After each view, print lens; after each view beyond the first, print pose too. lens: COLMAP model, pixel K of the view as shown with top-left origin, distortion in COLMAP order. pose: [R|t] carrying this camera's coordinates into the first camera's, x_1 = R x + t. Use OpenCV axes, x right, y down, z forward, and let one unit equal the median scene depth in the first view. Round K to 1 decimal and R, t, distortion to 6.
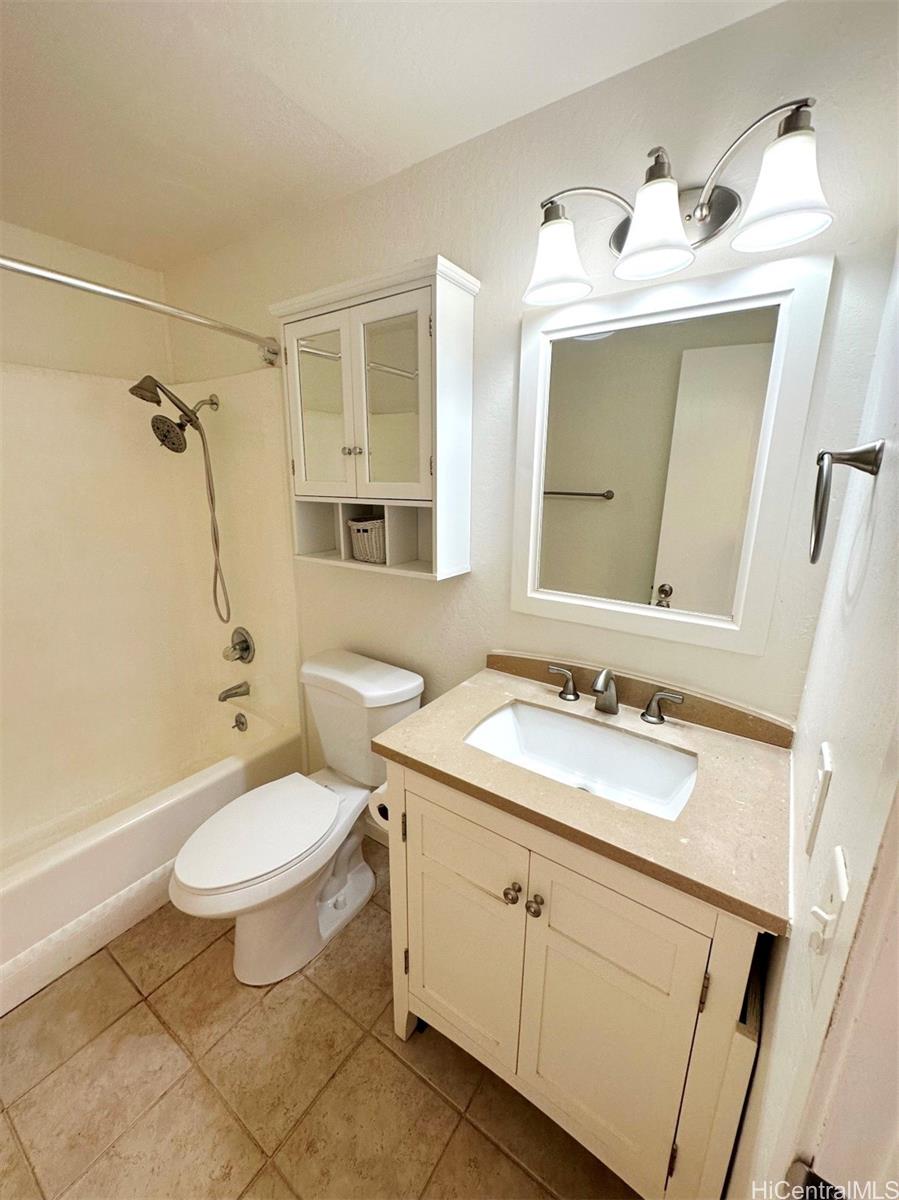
lens RADIAL K [[474.5, 0, 449.5], [0, 474.5, 600.0], [0, 0, 1]] dist [0.000011, 0.000212]
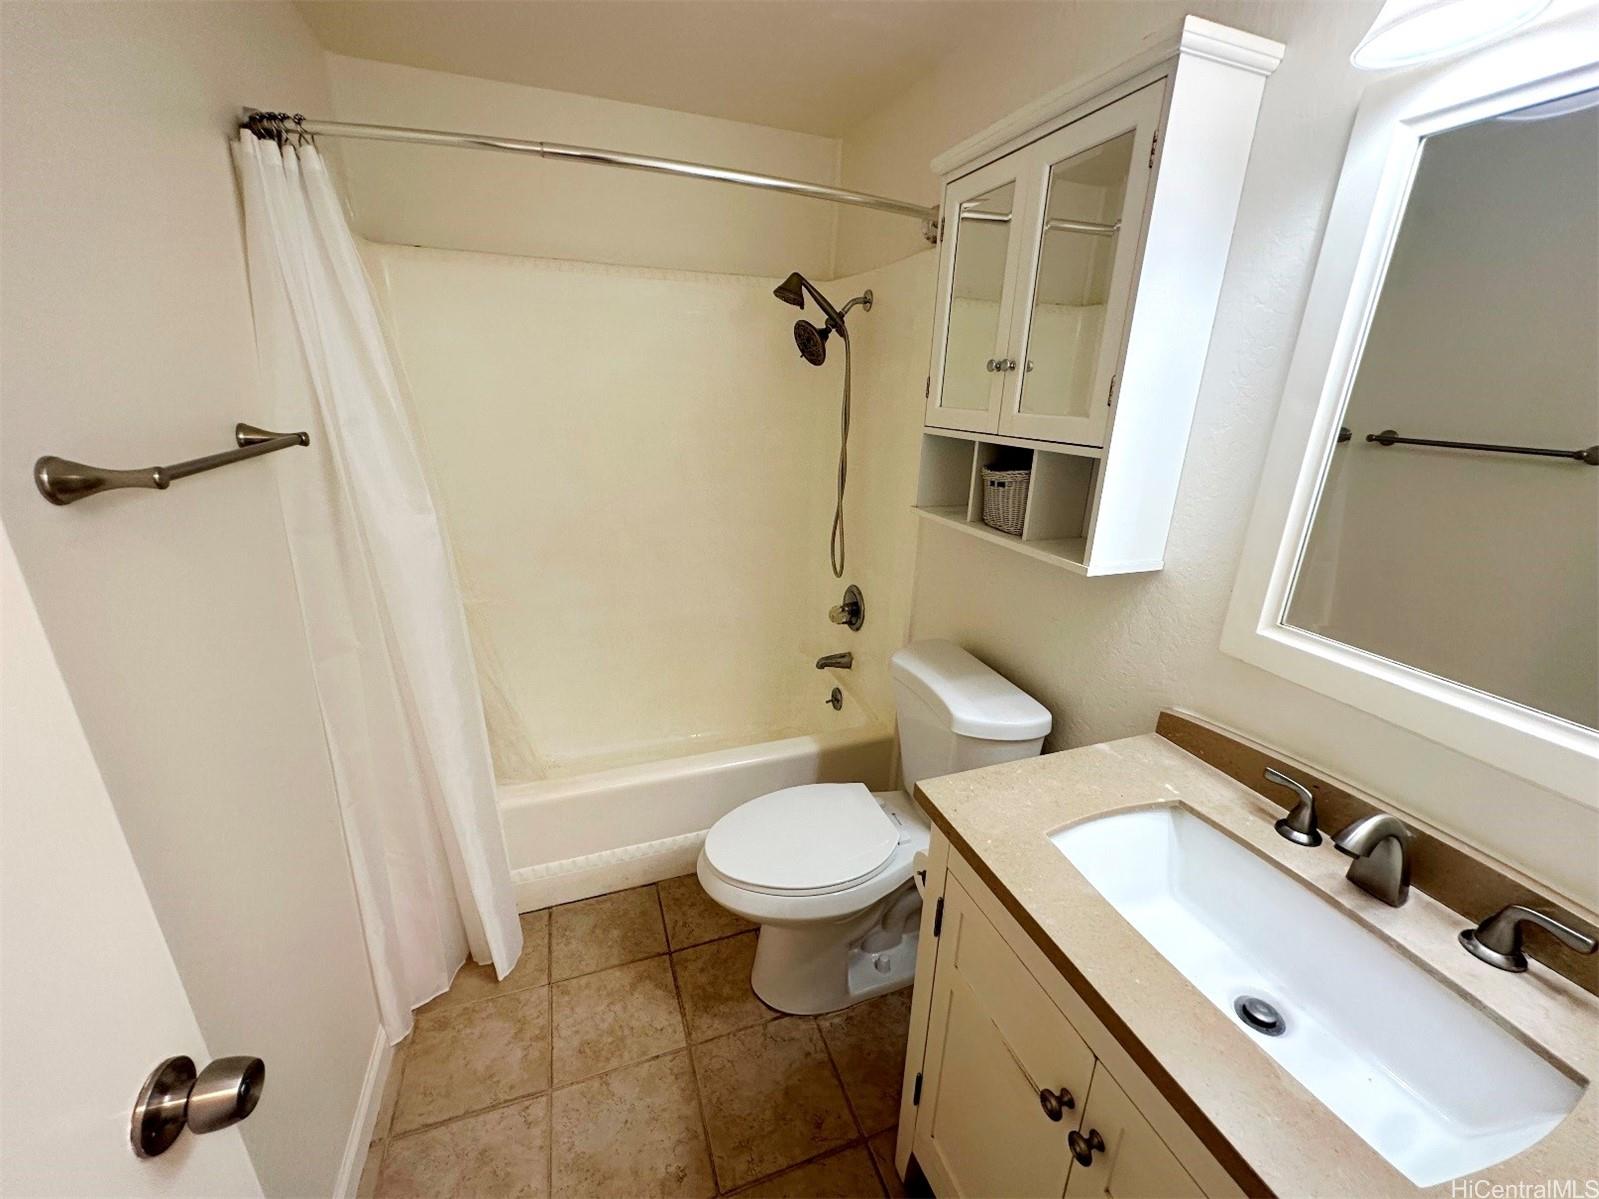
lens RADIAL K [[632.2, 0, 799.5], [0, 632.2, 599.5], [0, 0, 1]] dist [0.000011, 0.000212]
pose [[0.817293, 0.199228, -0.540685, 0.113374], [-0.165387, 0.979952, 0.111089, -0.038234], [0.551977, -0.001370, 0.833858, 0.085644]]
